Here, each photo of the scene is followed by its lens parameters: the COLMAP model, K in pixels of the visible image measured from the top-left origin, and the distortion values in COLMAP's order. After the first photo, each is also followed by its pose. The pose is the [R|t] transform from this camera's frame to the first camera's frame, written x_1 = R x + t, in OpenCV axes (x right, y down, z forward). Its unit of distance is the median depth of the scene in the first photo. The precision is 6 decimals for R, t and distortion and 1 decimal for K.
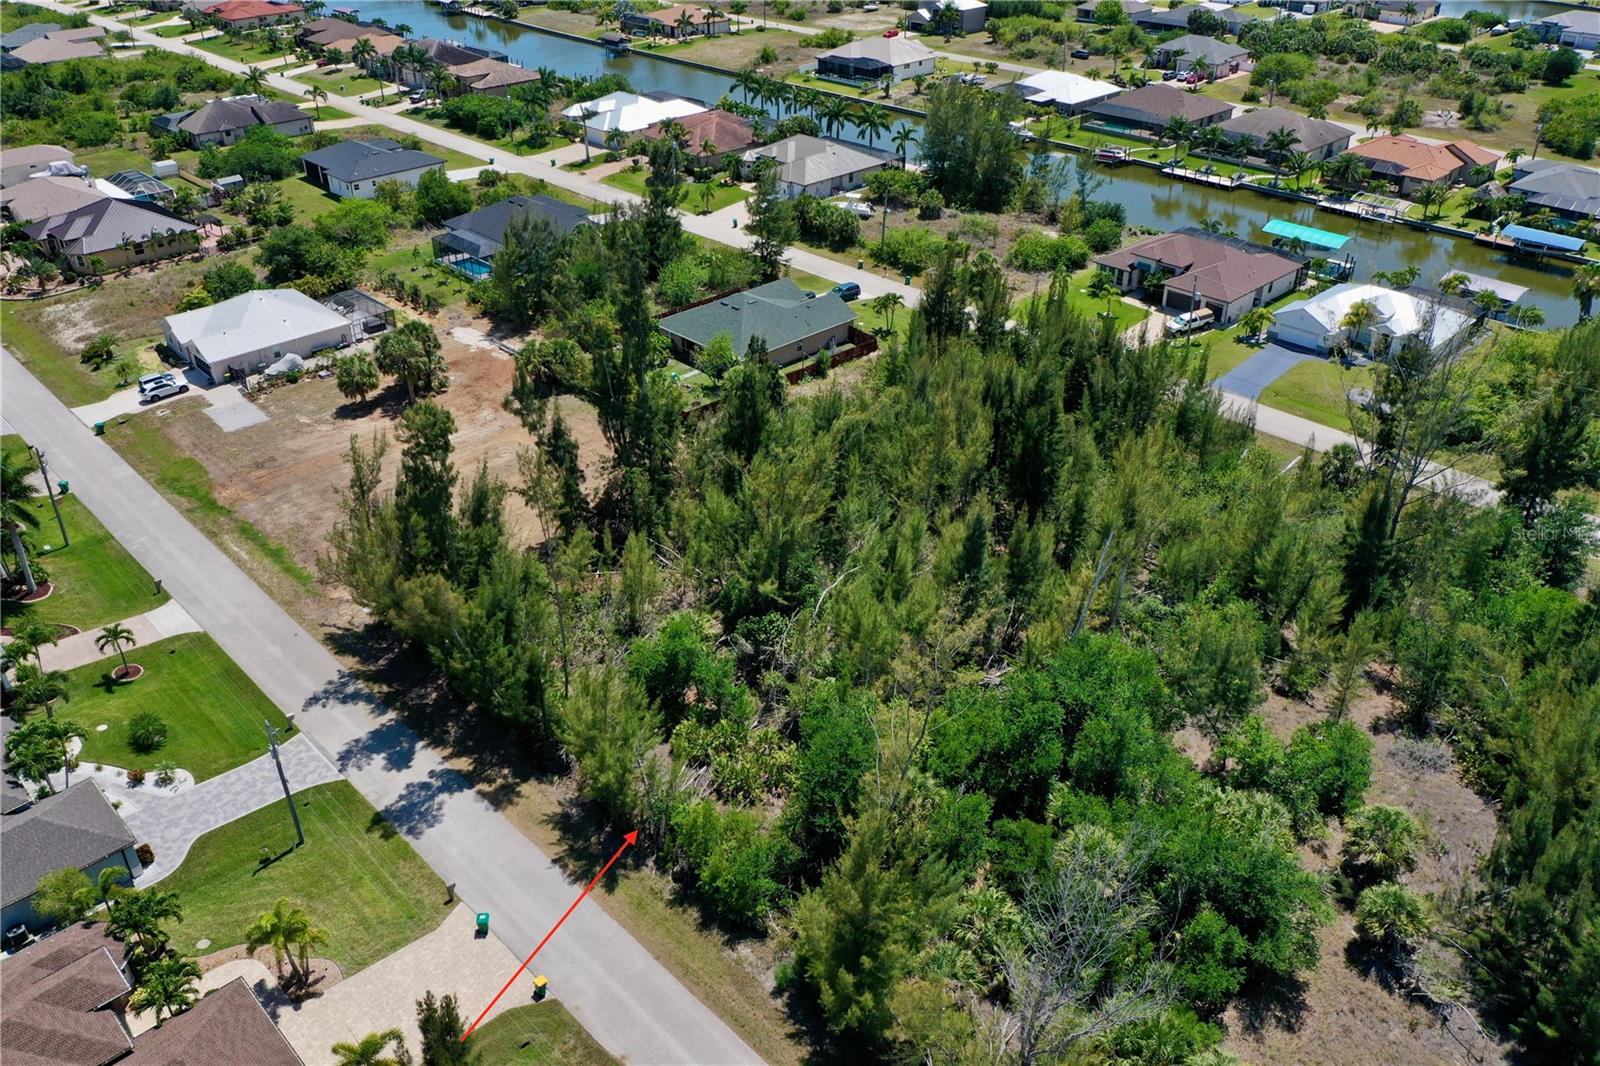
lens RADIAL K [[1252.6, 0, 800.0], [0, 1252.6, 533.0], [0, 0, 1]] dist [-0.003255, -0.008723]
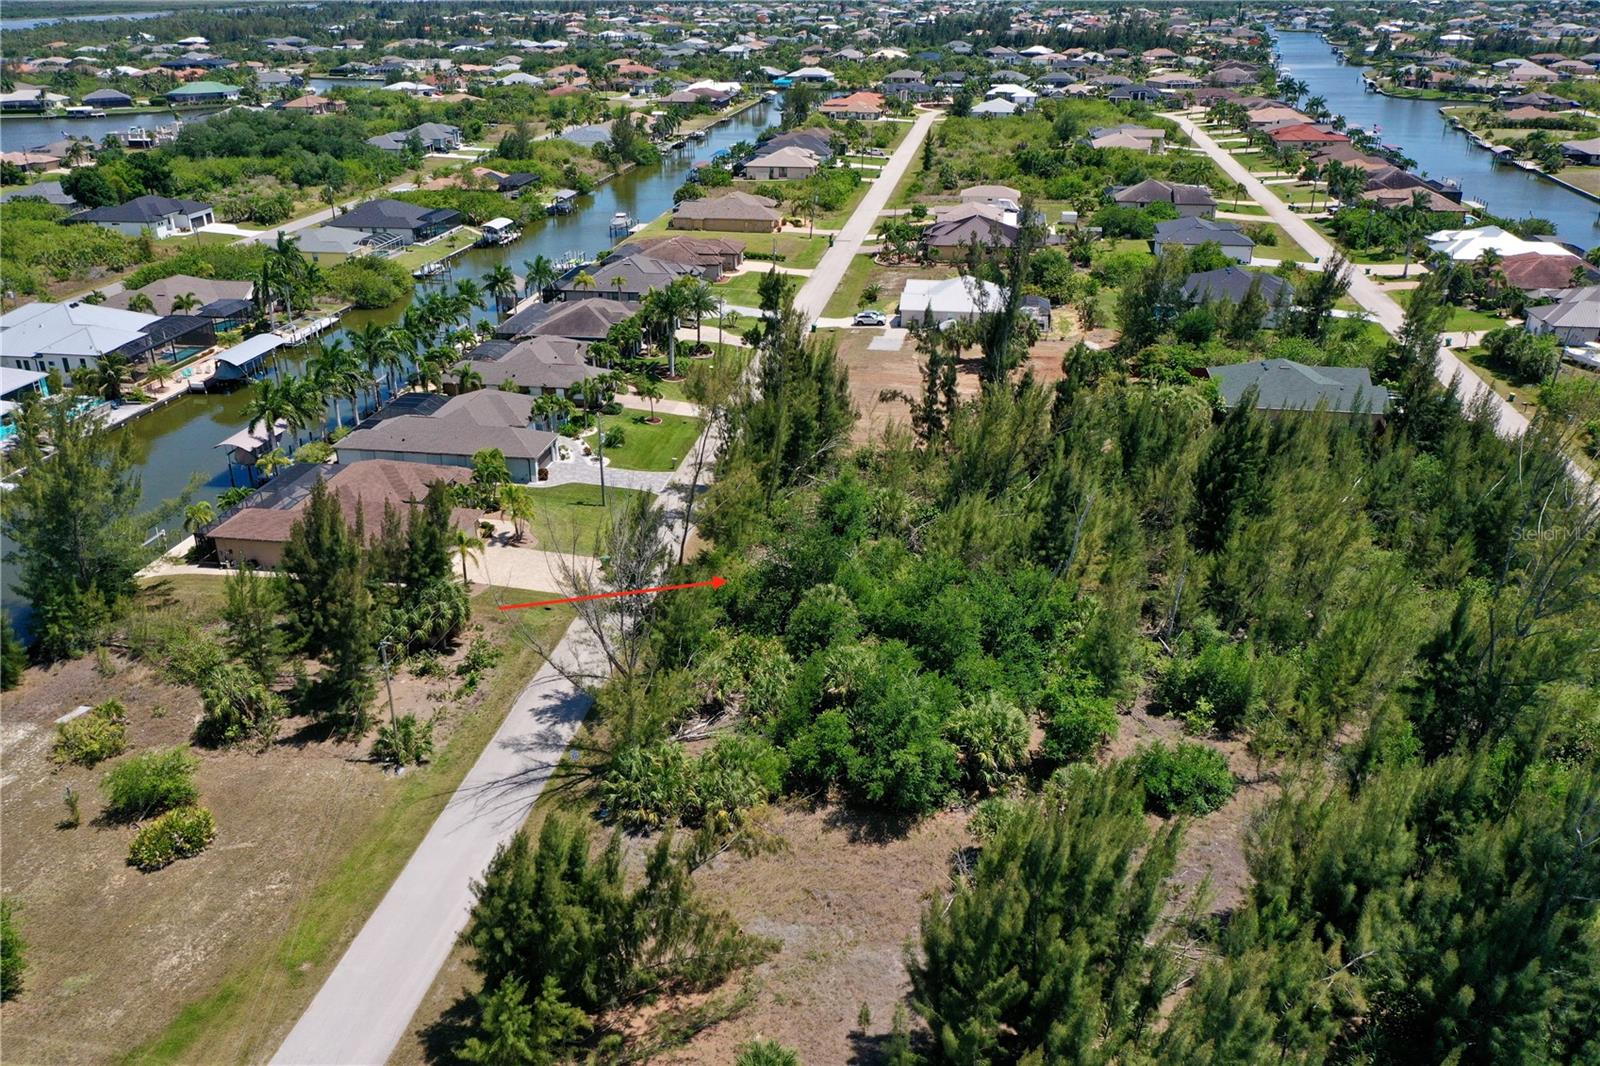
lens RADIAL K [[1259.9, 0, 800.0], [0, 1259.9, 533.0], [0, 0, 1]] dist [-0.005986, 0.002683]
pose [[0.602850, 0.327900, -0.727361, 0.514943], [-0.415903, 0.907138, 0.064237, 0.039797], [0.680879, 0.263786, 0.683242, 0.045657]]
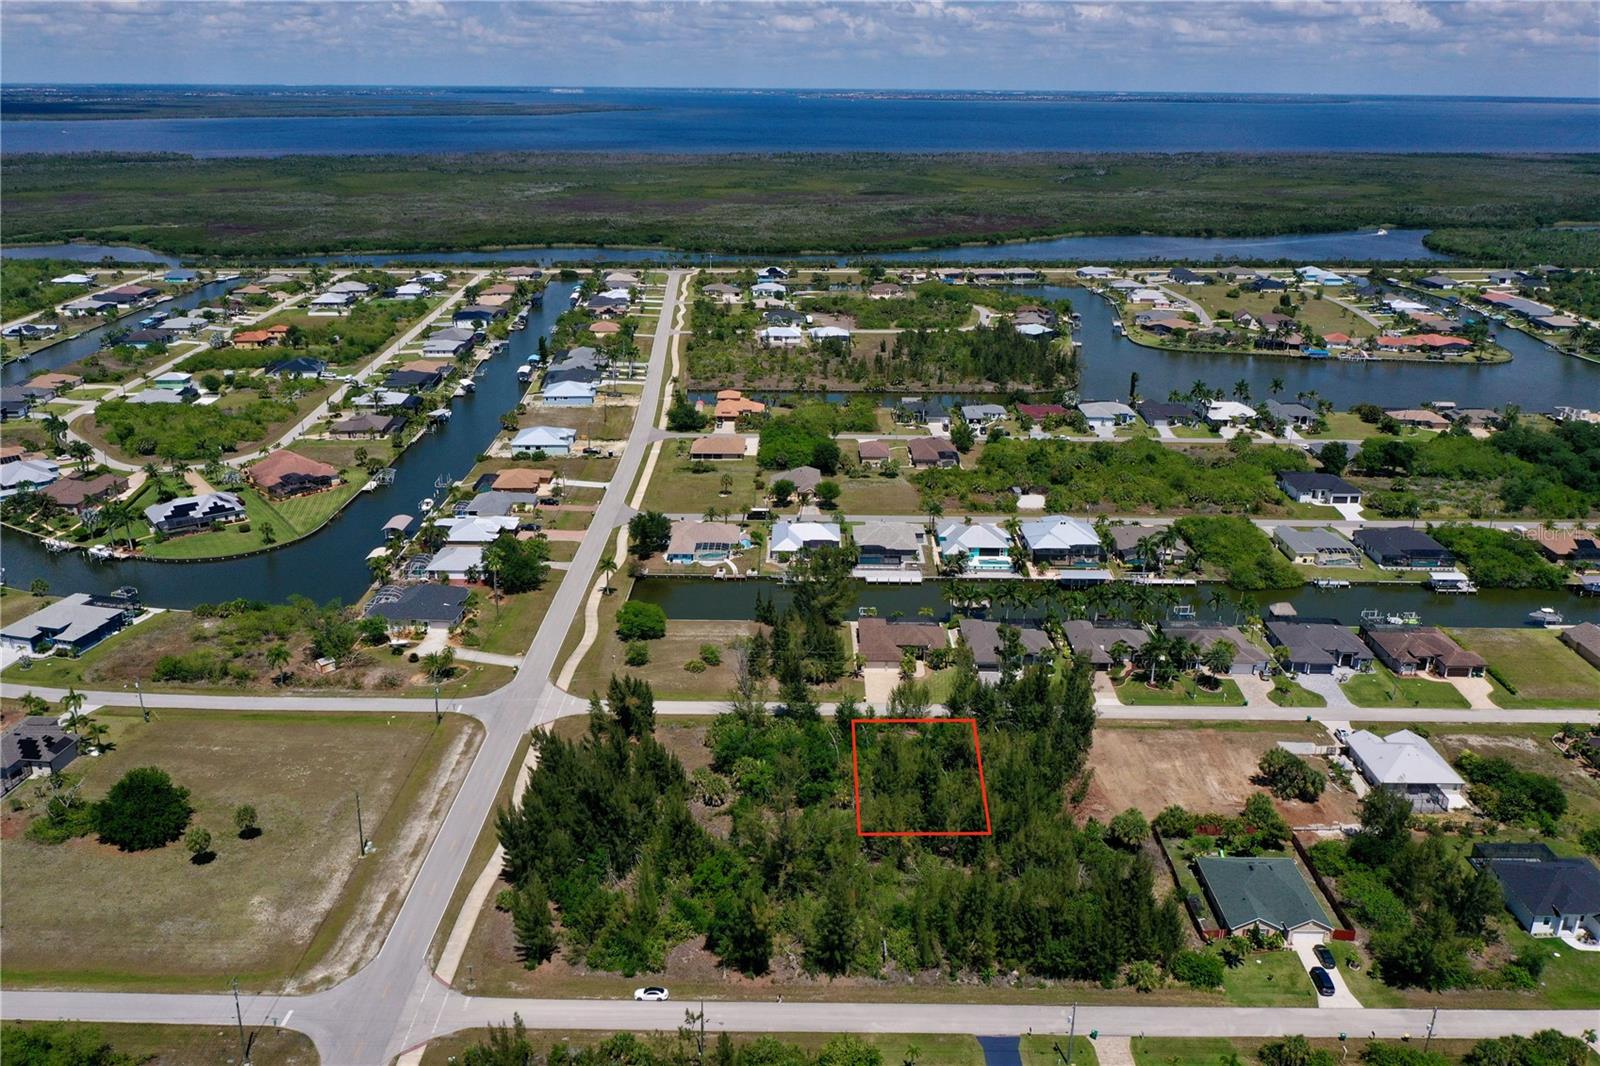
lens RADIAL K [[1259.9, 0, 800.0], [0, 1259.9, 533.0], [0, 0, 1]] dist [-0.005986, 0.002683]
pose [[-0.697604, 0.242219, -0.674298, 1.135254], [-0.377797, 0.675300, 0.633434, -1.105089], [0.608784, 0.696634, -0.379583, 0.947468]]
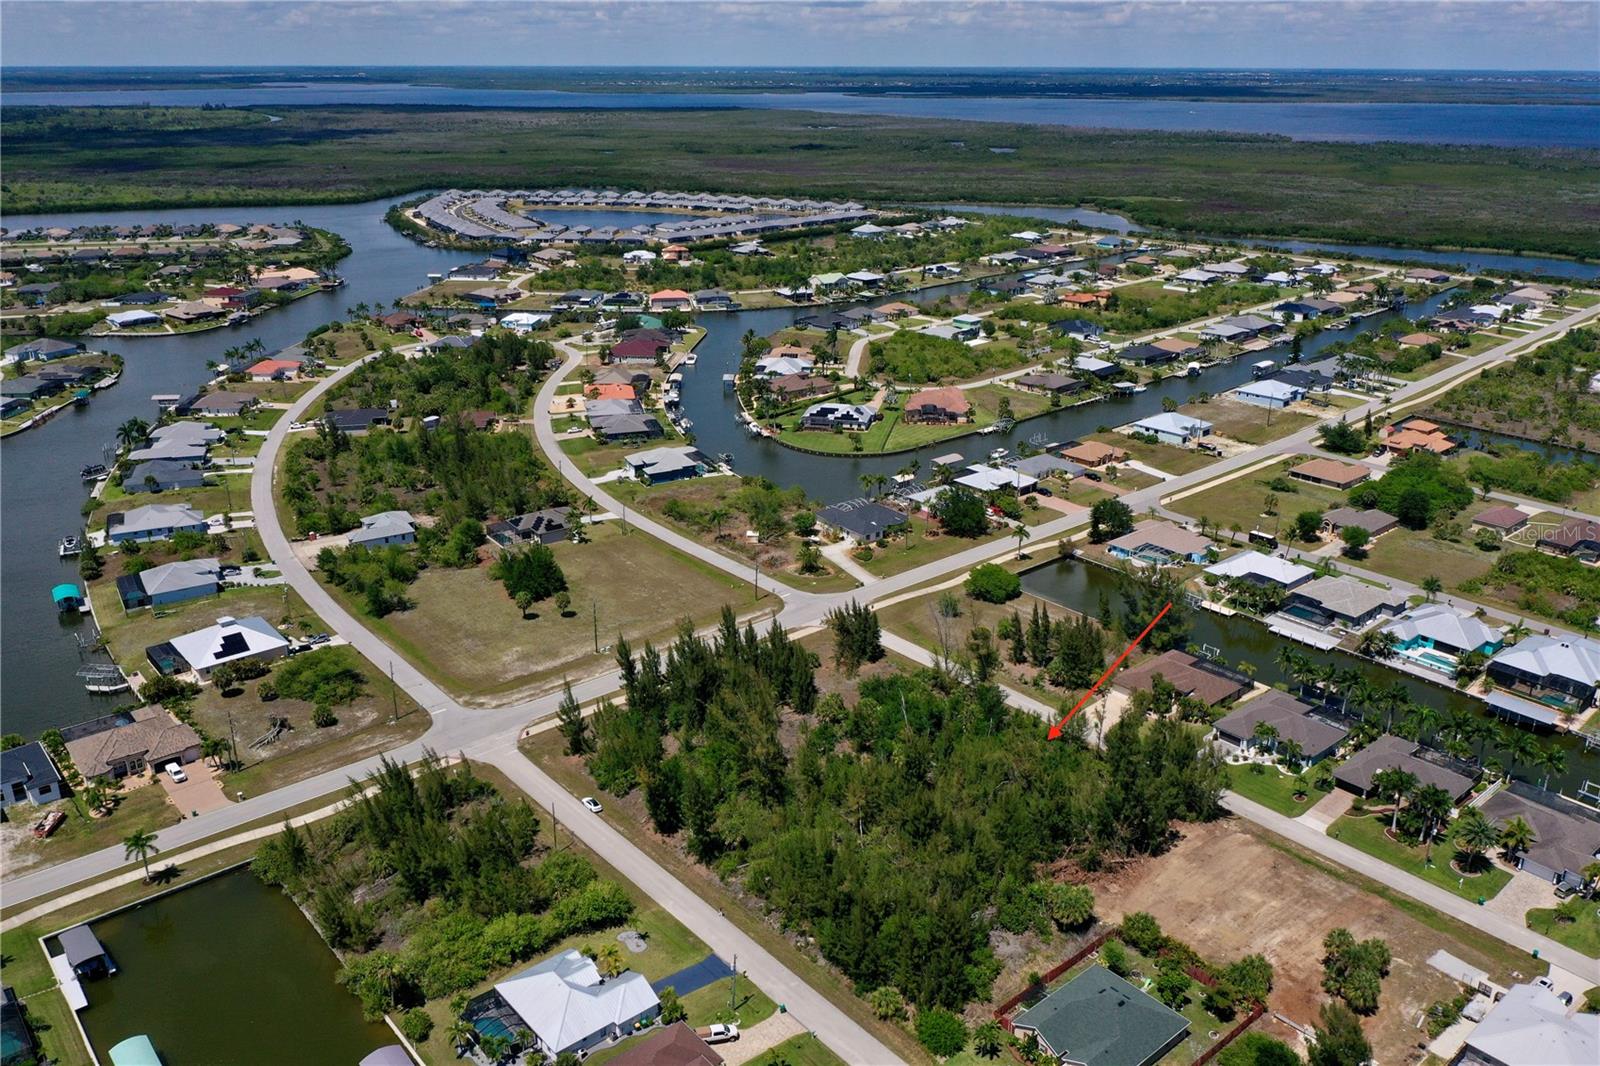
lens RADIAL K [[1259.9, 0, 800.0], [0, 1259.9, 533.0], [0, 0, 1]] dist [-0.005986, 0.002683]
pose [[-0.998317, -0.017230, 0.055379, 0.184822], [0.033122, 0.614452, 0.788259, -1.367626], [-0.047610, 0.788766, -0.612847, 1.372150]]
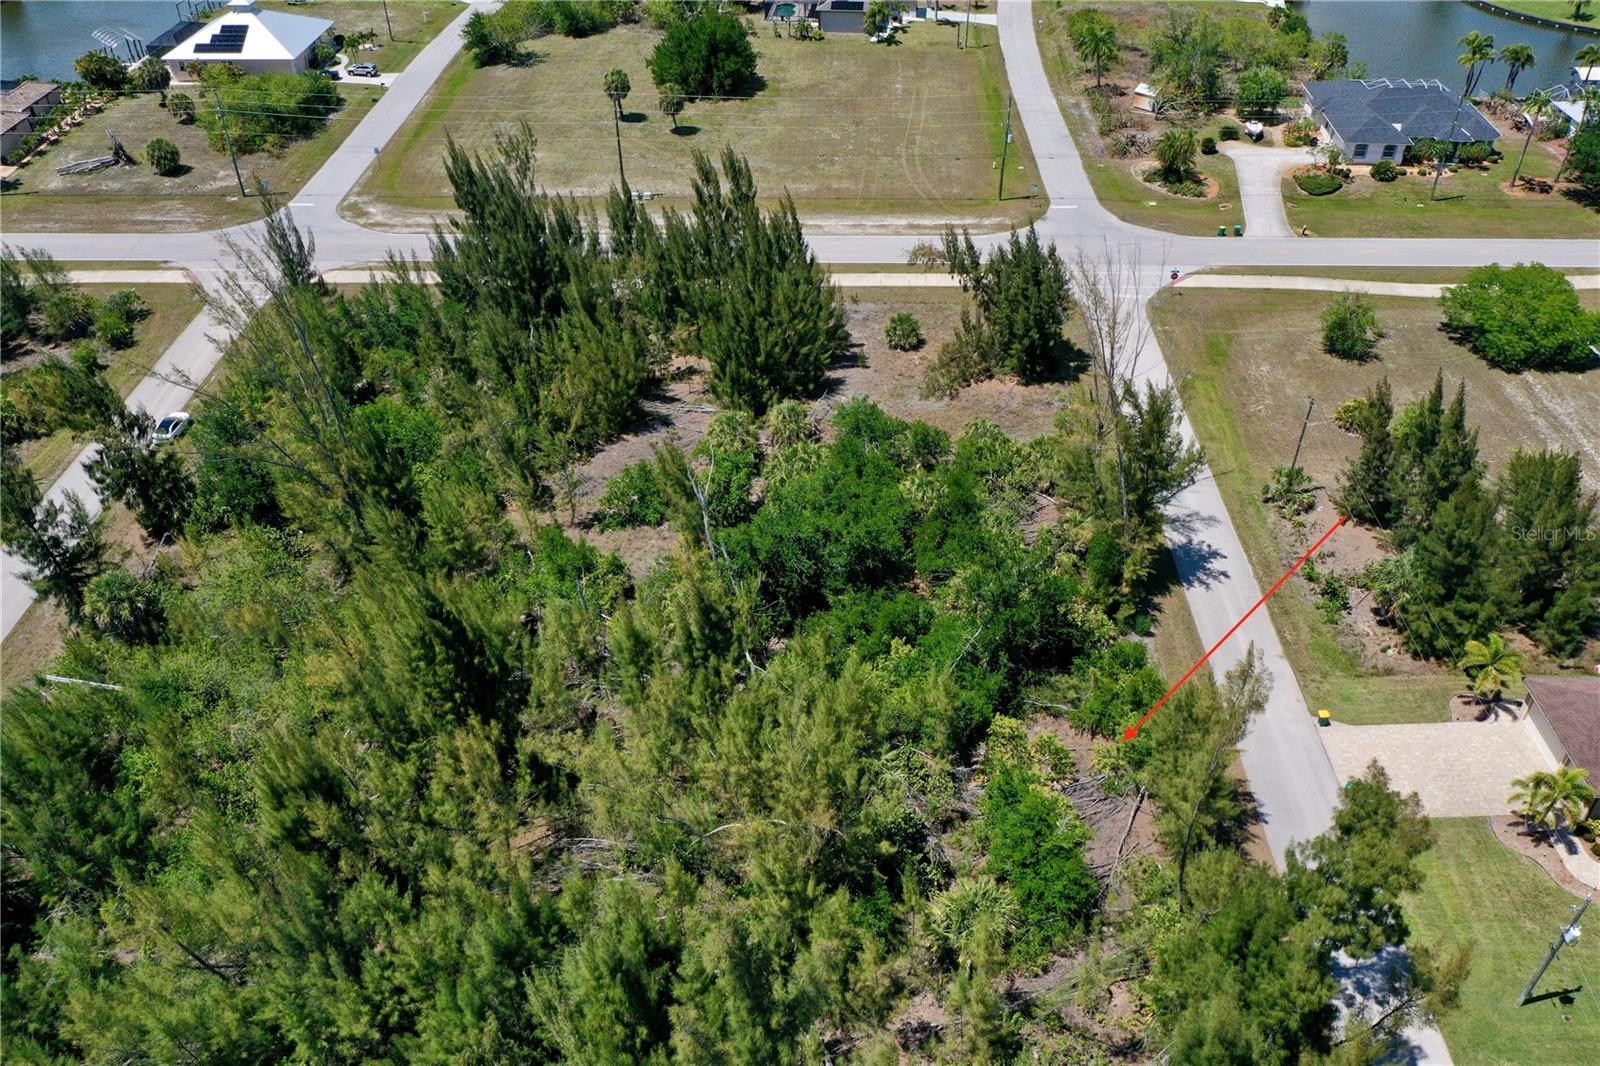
lens RADIAL K [[1259.9, 0, 800.0], [0, 1259.9, 533.0], [0, 0, 1]] dist [-0.005986, 0.002683]
pose [[-0.707239, -0.426289, 0.563996, -0.217834], [0.377147, 0.447267, 0.810995, -0.416737], [-0.597975, 0.786276, -0.155552, 0.645922]]
